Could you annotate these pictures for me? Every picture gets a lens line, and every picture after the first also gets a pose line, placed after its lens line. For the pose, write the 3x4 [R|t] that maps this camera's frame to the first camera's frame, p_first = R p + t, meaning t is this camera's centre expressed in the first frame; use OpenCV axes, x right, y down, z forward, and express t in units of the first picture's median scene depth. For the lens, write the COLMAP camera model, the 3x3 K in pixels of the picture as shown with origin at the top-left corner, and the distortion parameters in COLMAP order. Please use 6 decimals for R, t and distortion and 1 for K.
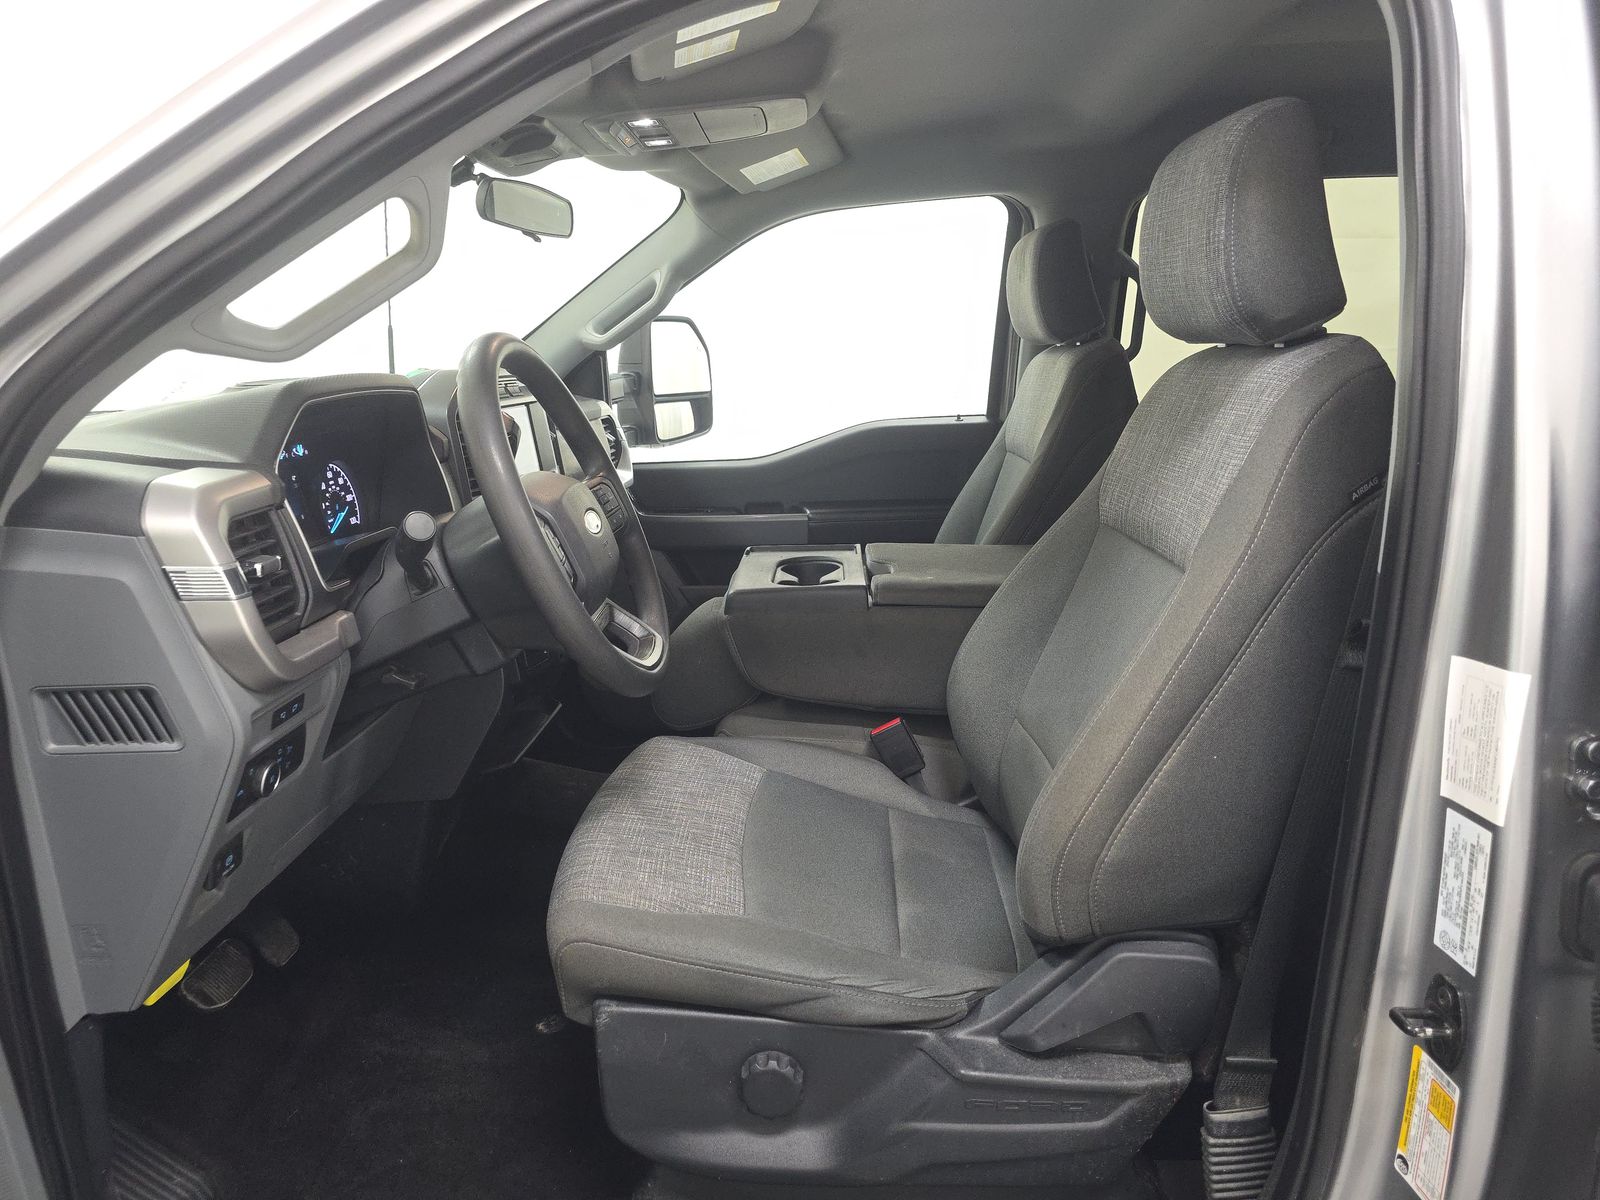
lens RADIAL K [[969.5, 0, 817.3], [0, 969.5, 585.8], [0, 0, 1]] dist [0.018584, -0.008975]
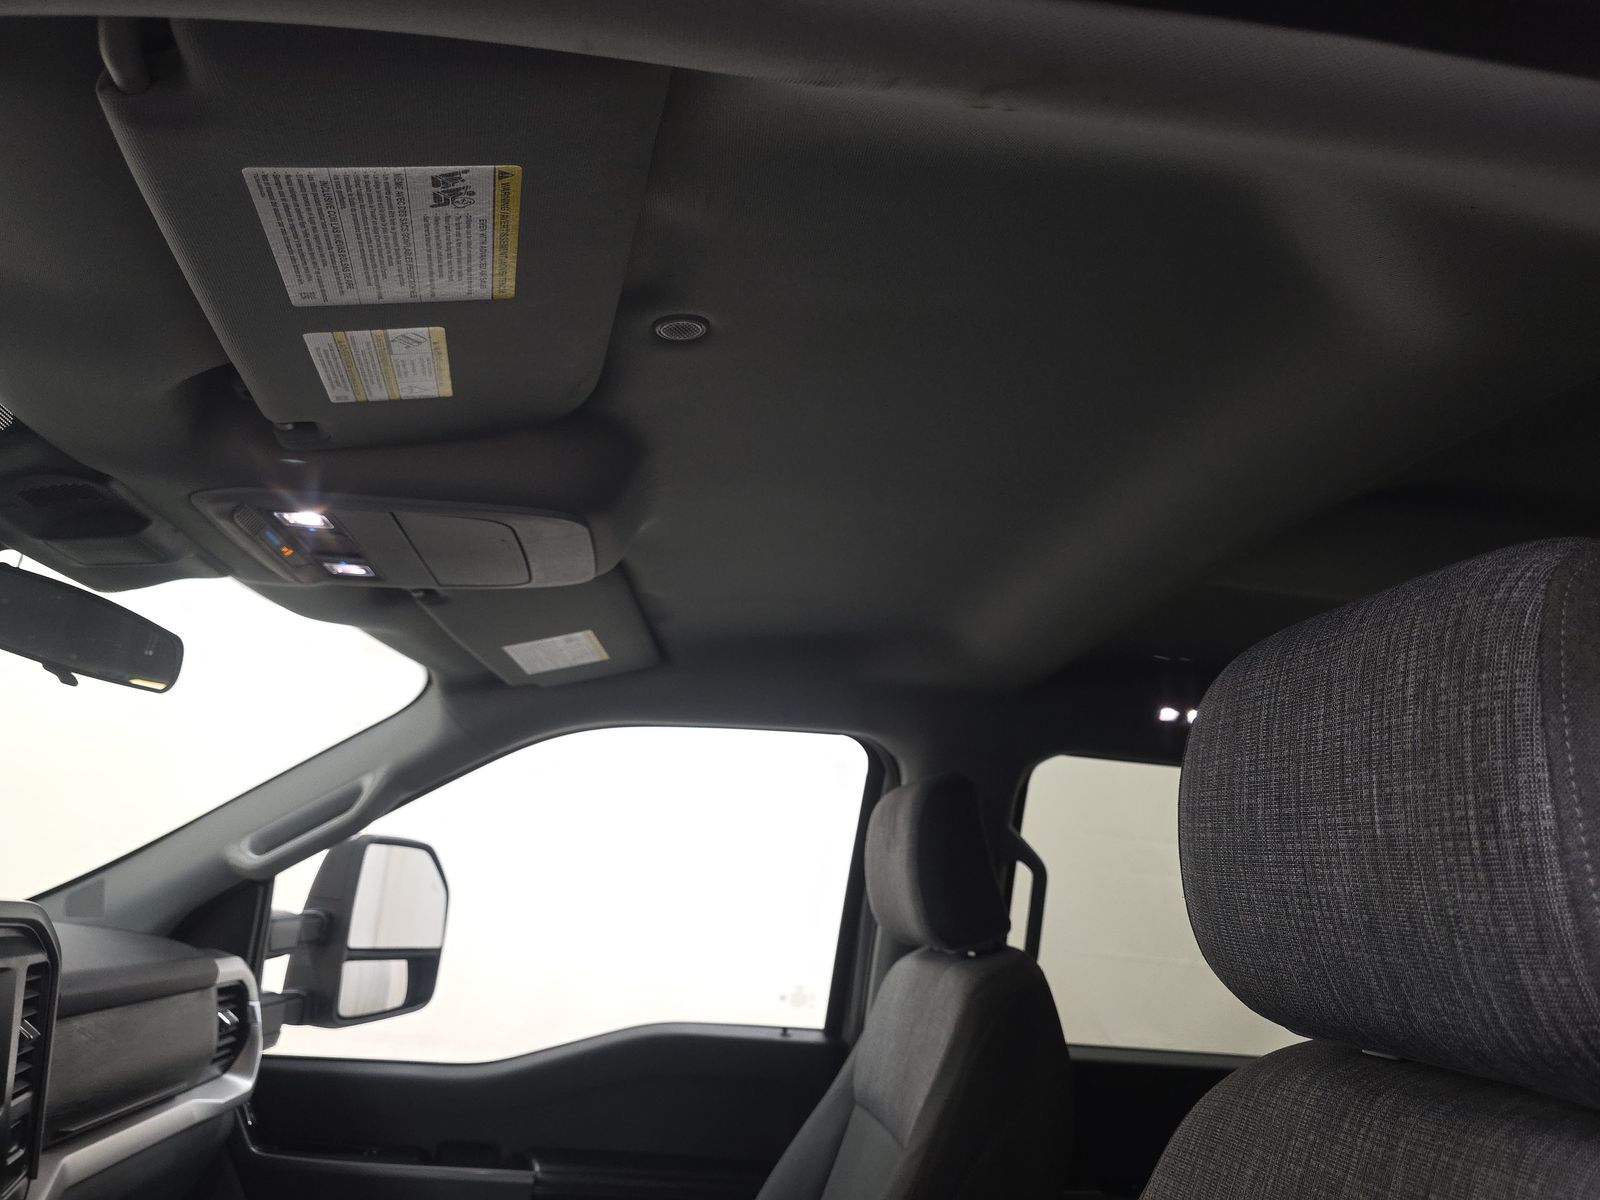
lens RADIAL K [[1077.8, 0, 810.5], [0, 1077.8, 600.5], [0, 0, 1]] dist [-0.029109, 0.003158]
pose [[0.981105, 0.144318, 0.128860, 0.025994], [-0.062531, 0.866812, -0.494699, -0.075633], [-0.183091, 0.477294, 0.859458, 0.235550]]
